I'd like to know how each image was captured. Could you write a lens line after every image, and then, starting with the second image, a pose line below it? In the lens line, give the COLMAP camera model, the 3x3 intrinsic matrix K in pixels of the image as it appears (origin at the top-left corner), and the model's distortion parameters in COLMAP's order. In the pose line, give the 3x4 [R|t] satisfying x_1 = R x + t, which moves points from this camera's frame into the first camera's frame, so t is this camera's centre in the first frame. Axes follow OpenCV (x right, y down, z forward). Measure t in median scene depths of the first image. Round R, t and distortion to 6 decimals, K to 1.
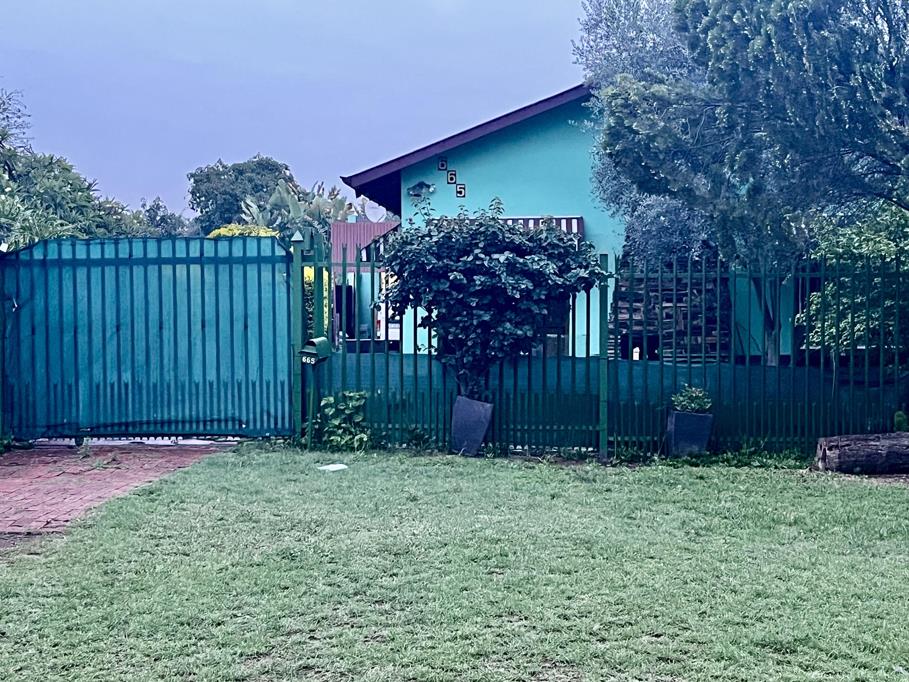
lens RADIAL K [[722.7, 0, 454.5], [0, 722.7, 341.0], [0, 0, 1]] dist [0.011692, -0.004659]
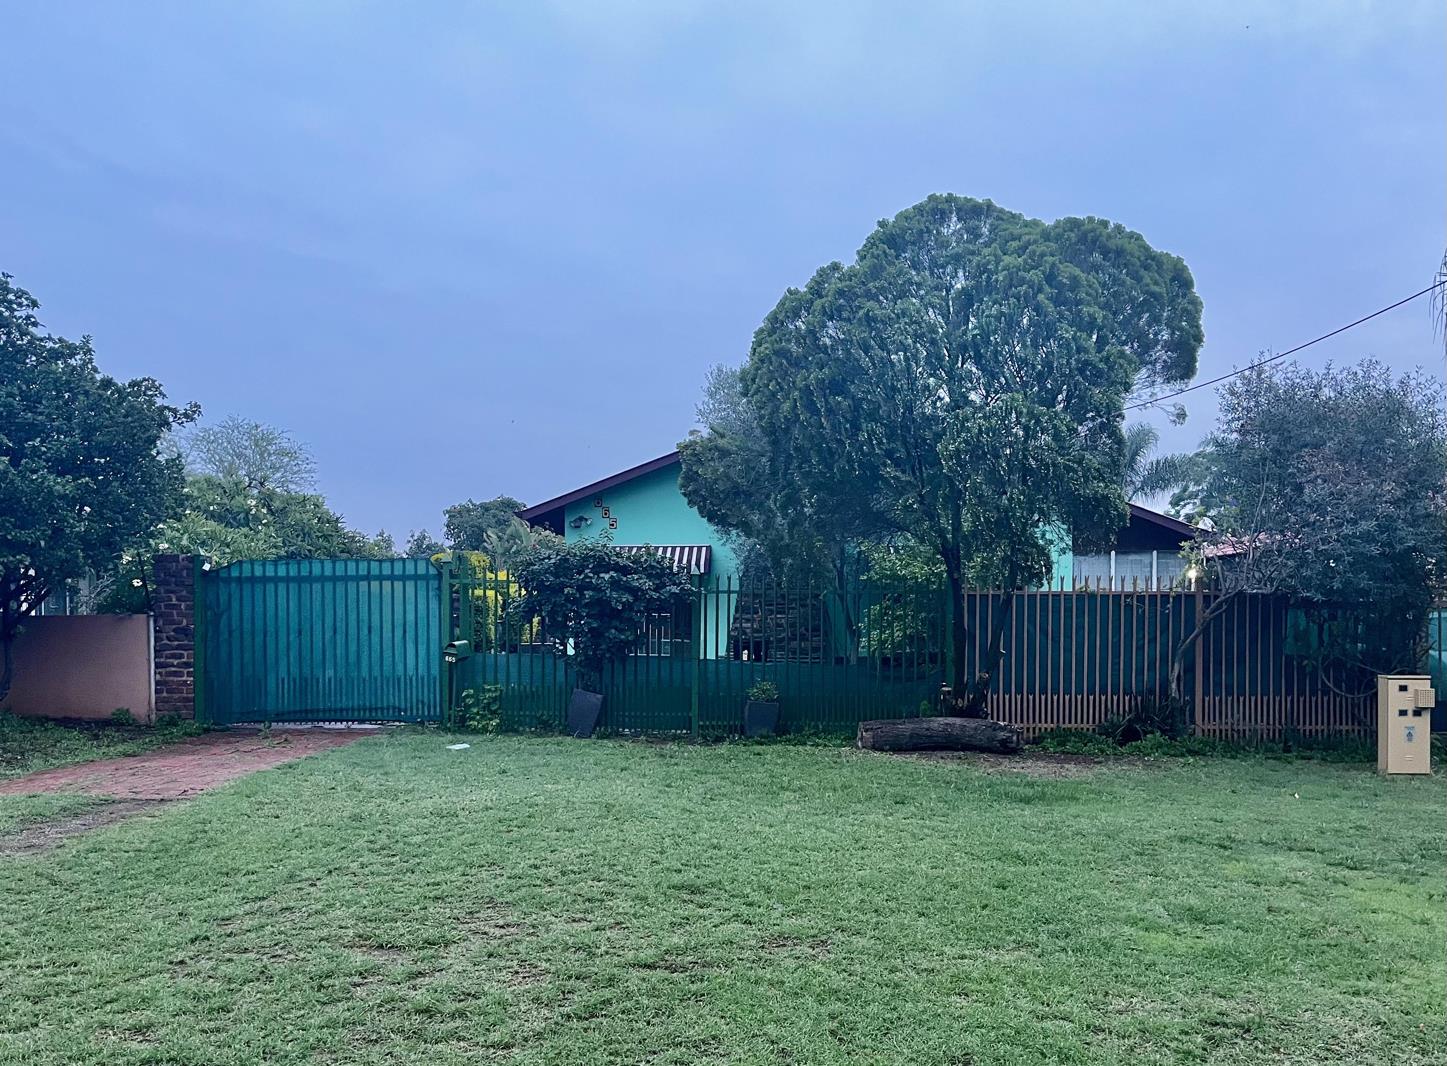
lens RADIAL K [[581.2, 0, 723.5], [0, 581.2, 639.8], [0, 0, 1]] dist [-0.000571, -0.000300]
pose [[0.999781, 0.002621, 0.020770, 0.234068], [-0.002347, 0.999910, -0.013203, 0.005477], [-0.020803, 0.013151, 0.999697, 0.003762]]
